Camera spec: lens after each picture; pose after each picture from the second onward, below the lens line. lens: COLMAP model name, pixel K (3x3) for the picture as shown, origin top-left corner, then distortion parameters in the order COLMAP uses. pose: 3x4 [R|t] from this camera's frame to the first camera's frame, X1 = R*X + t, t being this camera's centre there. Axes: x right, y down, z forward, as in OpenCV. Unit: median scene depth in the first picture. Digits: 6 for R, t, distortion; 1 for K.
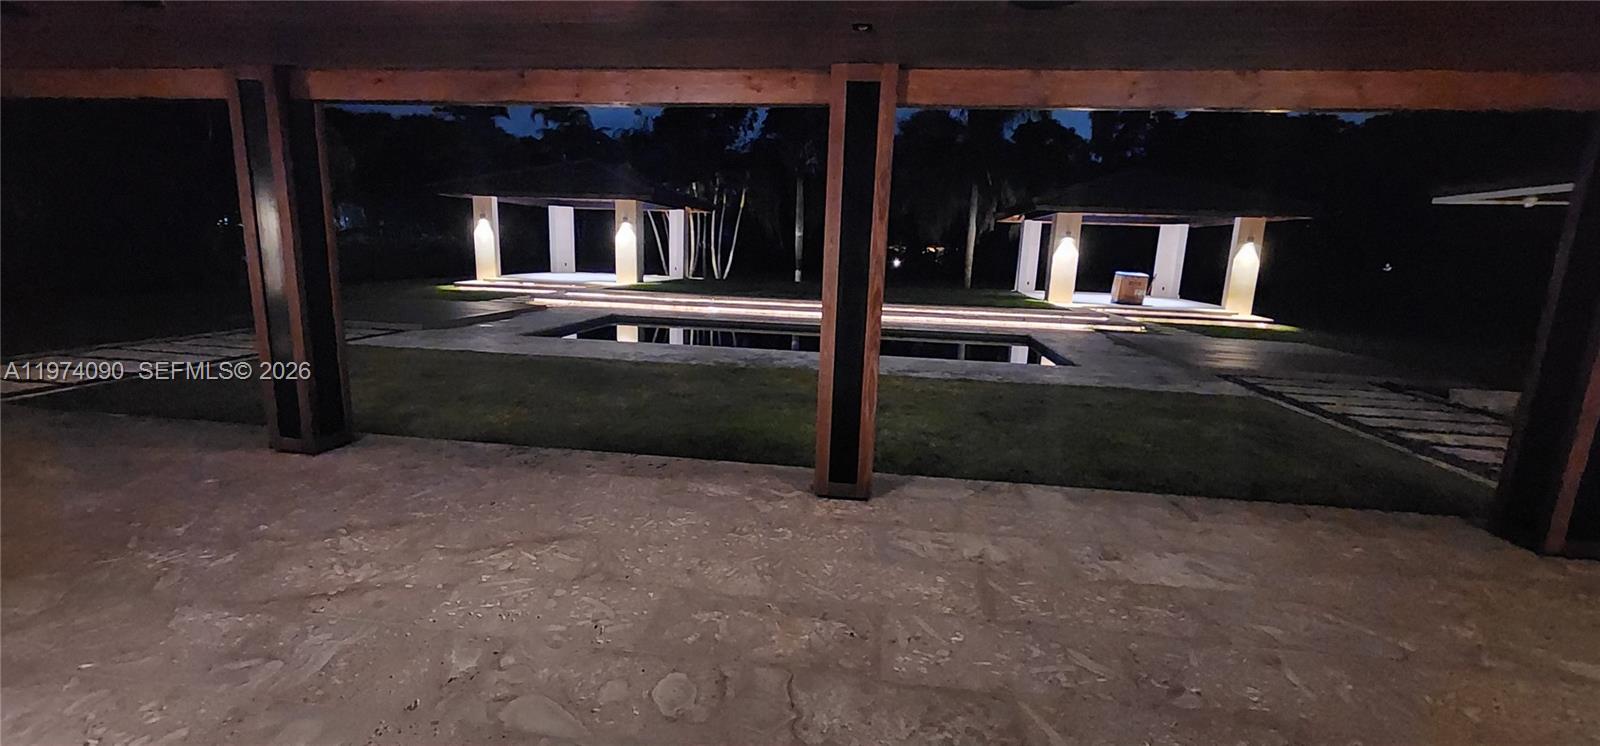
lens RADIAL K [[689.8, 0, 800.0], [0, 689.8, 373.0], [0, 0, 1]] dist [0.001580, -0.000044]
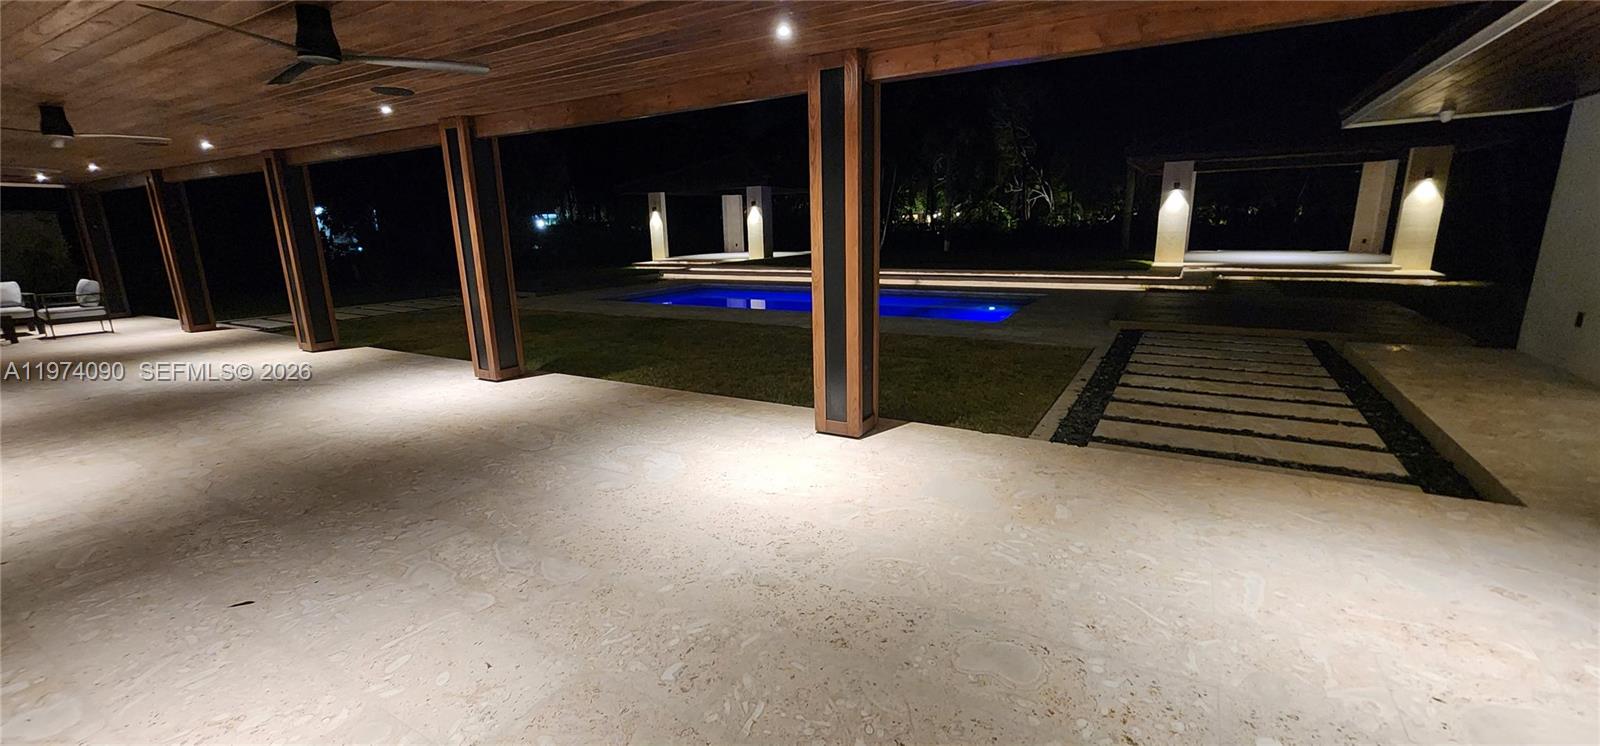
lens RADIAL K [[677.0, 0, 773.9], [0, 677.0, 377.4], [0, 0, 1]] dist [0.002620, -0.000945]
pose [[0.907176, 0.036597, -0.419156, 0.292180], [-0.018293, 0.998699, 0.047606, 0.017830], [0.420353, -0.035519, 0.906665, -0.043172]]
